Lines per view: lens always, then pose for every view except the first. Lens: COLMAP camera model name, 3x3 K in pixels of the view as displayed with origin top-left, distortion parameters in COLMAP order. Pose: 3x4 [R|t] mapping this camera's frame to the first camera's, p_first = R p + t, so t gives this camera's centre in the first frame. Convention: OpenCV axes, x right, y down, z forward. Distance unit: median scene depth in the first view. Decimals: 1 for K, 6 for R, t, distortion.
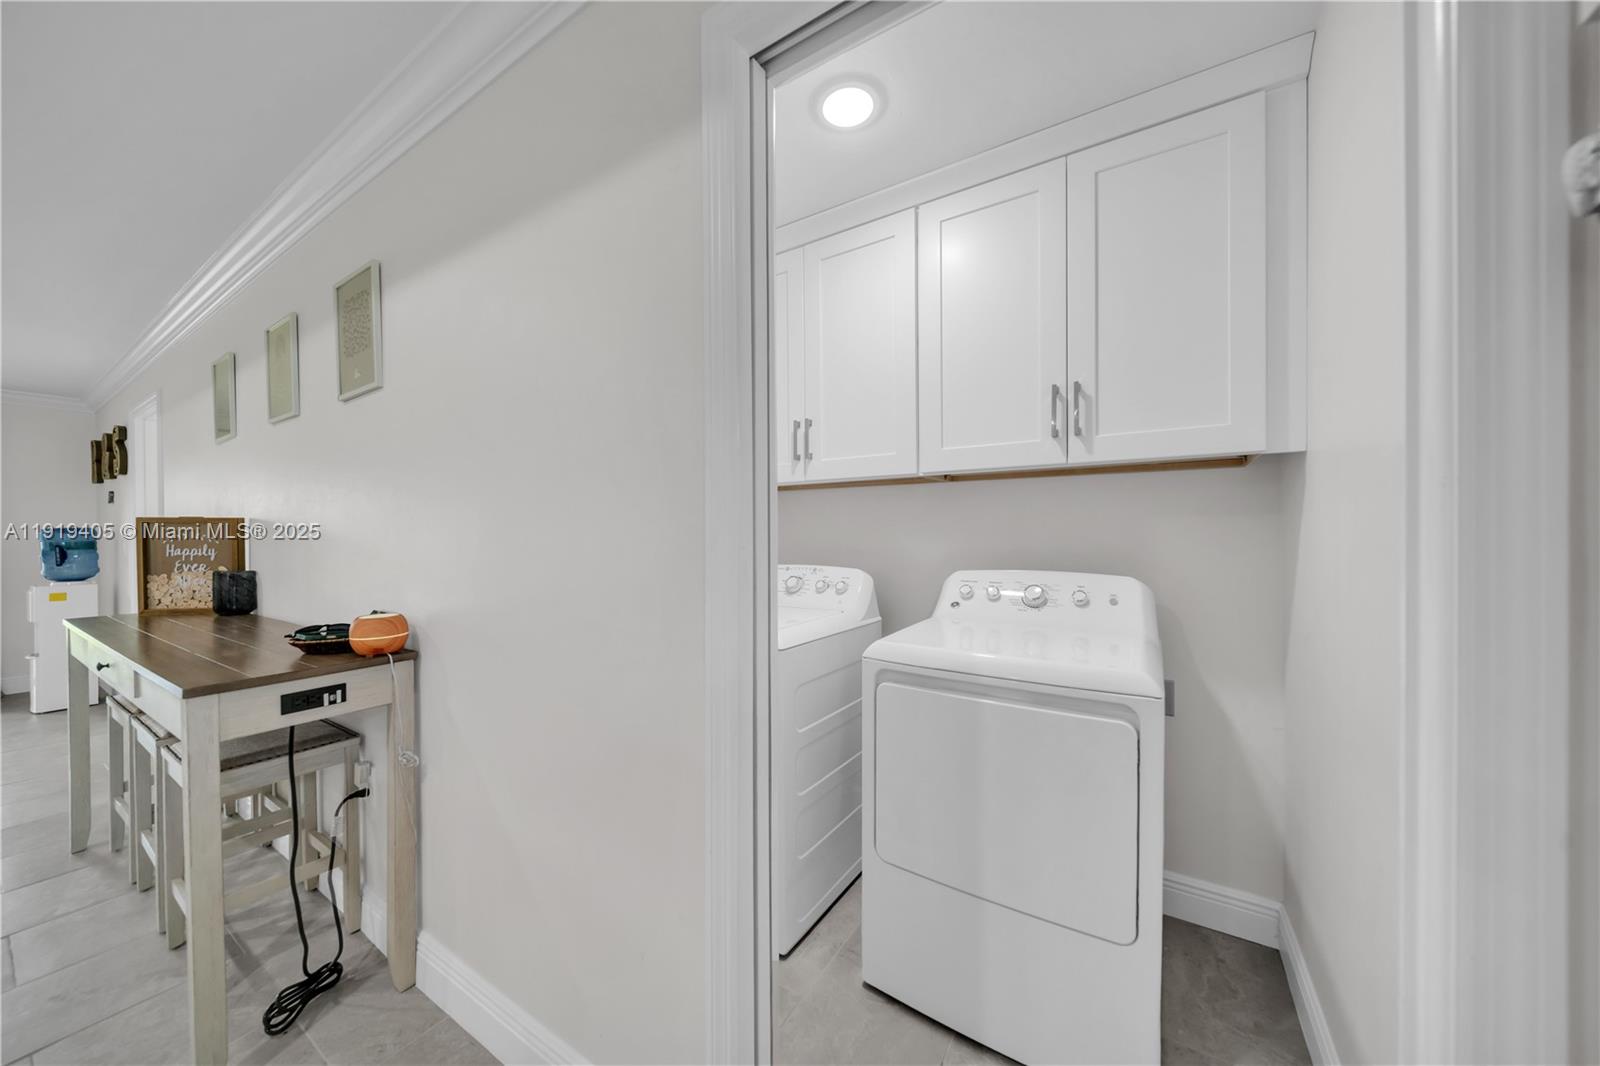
lens RADIAL K [[552.9, 0, 795.7], [0, 552.9, 536.1], [0, 0, 1]] dist [0.000088, -0.001357]
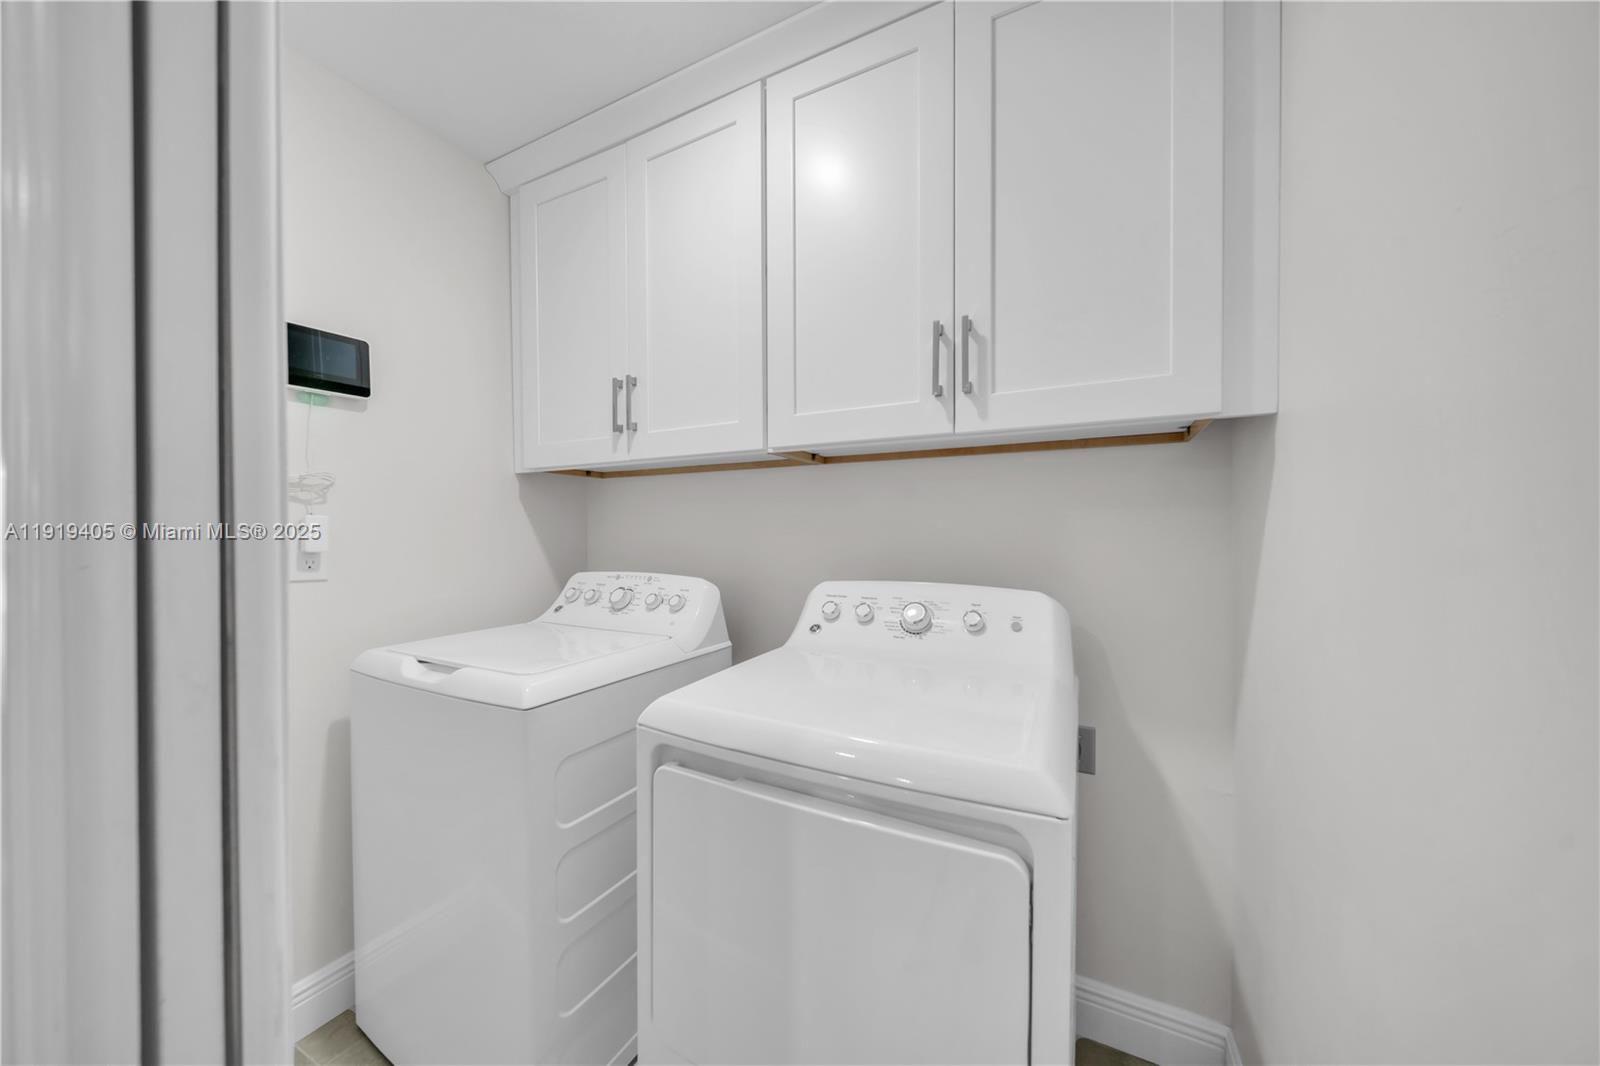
lens RADIAL K [[552.9, 0, 796.3], [0, 552.9, 536.8], [0, 0, 1]] dist [0.000088, -0.001357]
pose [[0.995477, -0.000426, 0.095000, 0.210811], [-0.000479, 0.999955, 0.009504, -0.005343], [-0.095000, -0.009506, 0.995432, 0.295572]]
